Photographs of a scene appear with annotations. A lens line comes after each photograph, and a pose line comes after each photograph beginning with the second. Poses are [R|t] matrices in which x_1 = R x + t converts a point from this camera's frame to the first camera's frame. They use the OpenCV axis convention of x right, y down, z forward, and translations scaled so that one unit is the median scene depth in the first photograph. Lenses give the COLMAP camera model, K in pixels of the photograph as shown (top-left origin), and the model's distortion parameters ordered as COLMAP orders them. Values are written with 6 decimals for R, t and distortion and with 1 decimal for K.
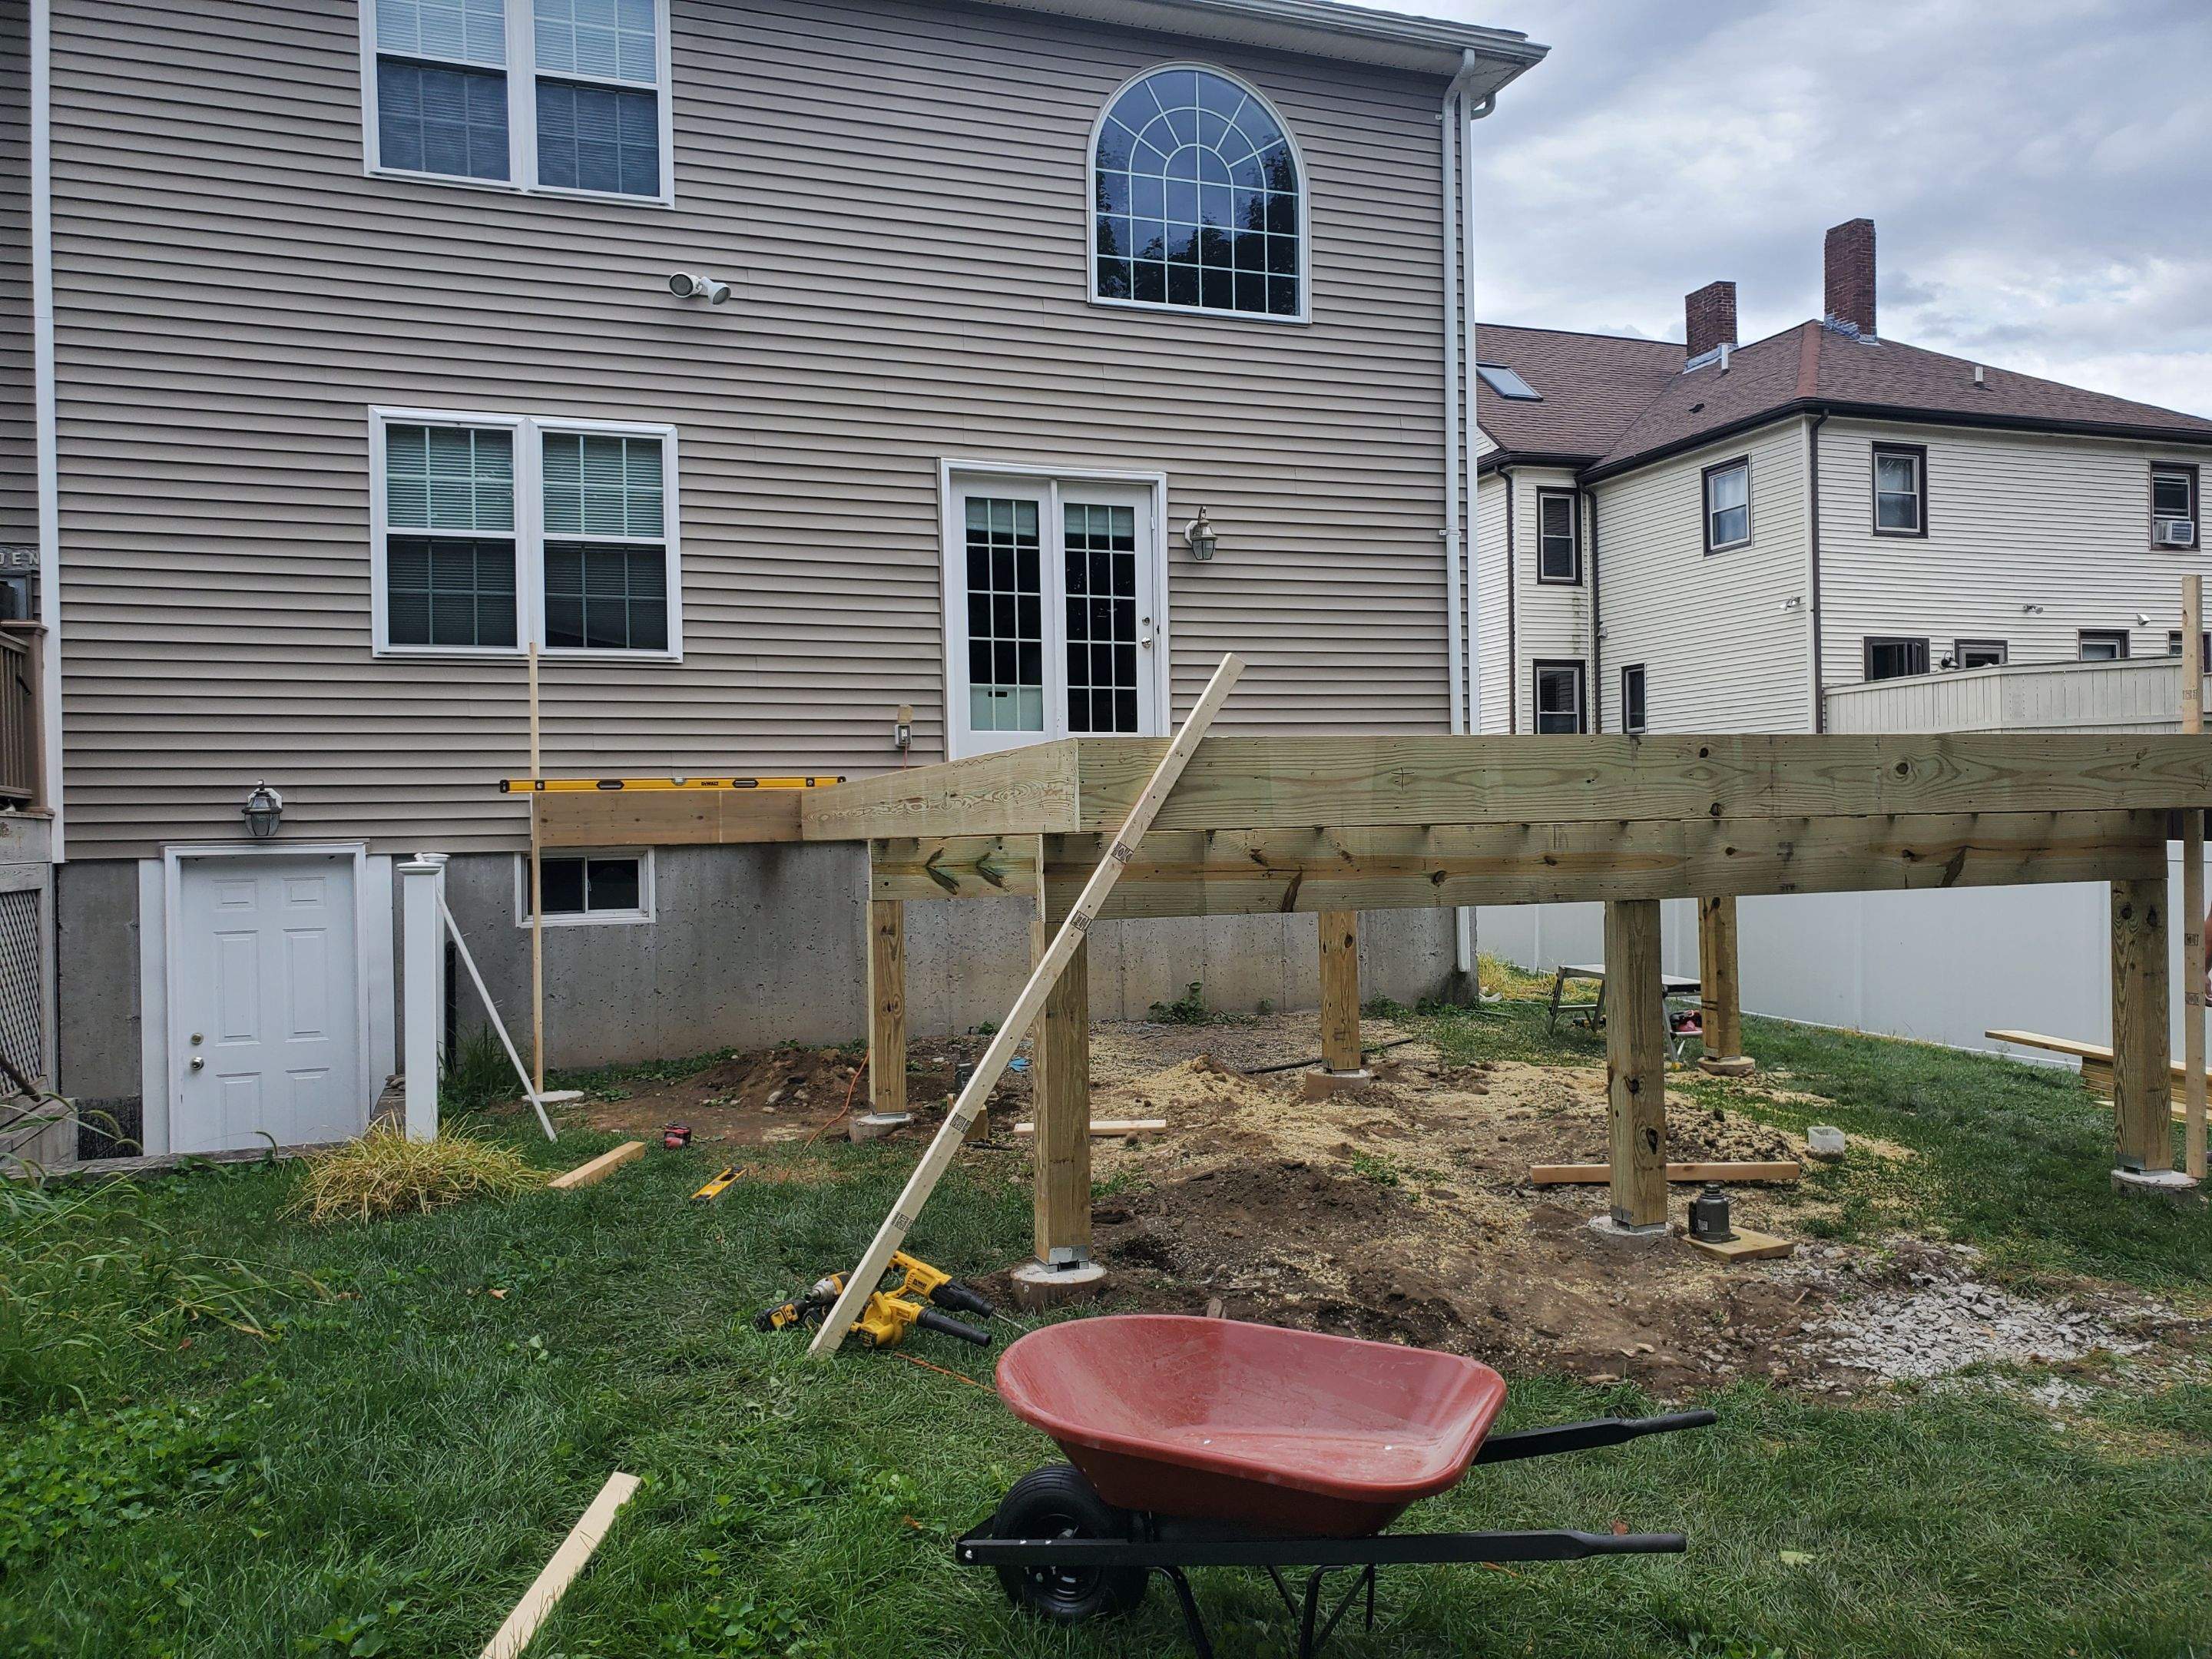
lens RADIAL K [[1709.9, 0, 1103.7], [0, 1709.9, 875.8], [0, 0, 1]] dist [0.002302, -0.015895]
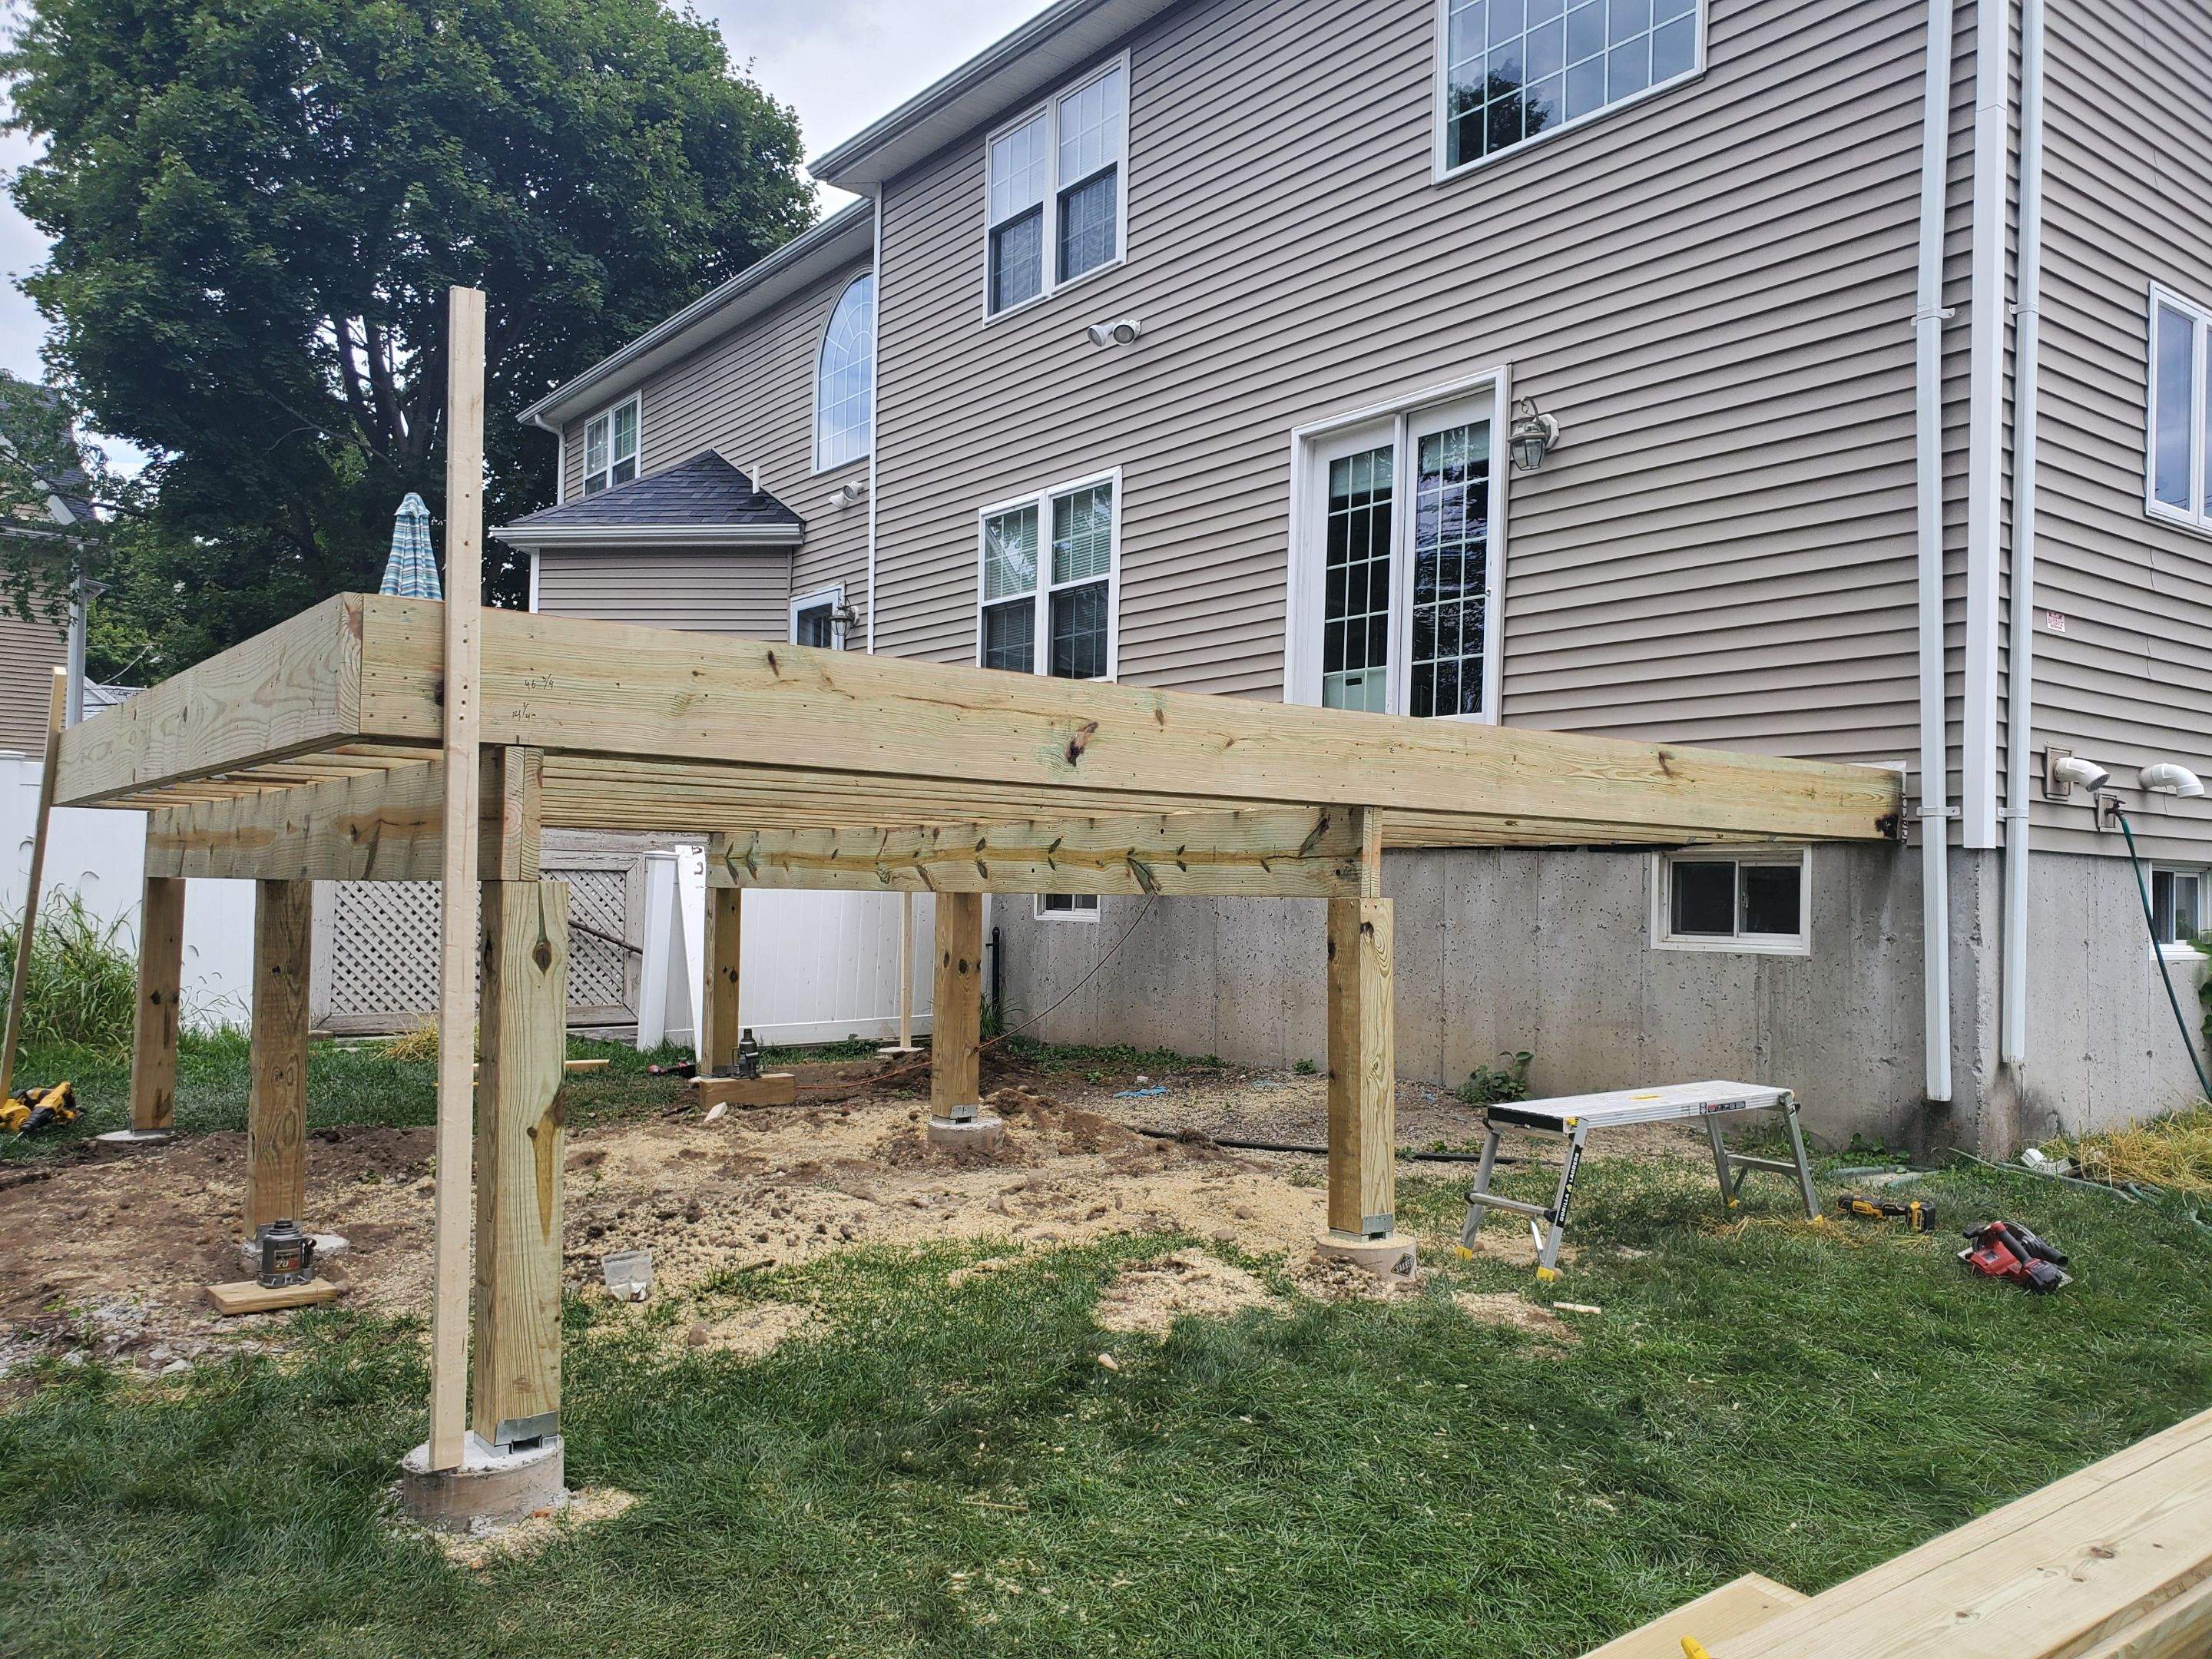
lens RADIAL K [[1705.7, 0, 1108.7], [0, 1705.7, 827.2], [0, 0, 1]] dist [0.049166, -0.075747]
pose [[0.290838, -0.004293, -0.956763, 0.726345], [-0.029431, 0.999477, -0.013431, -0.018361], [0.956320, 0.032065, 0.290559, 0.640220]]
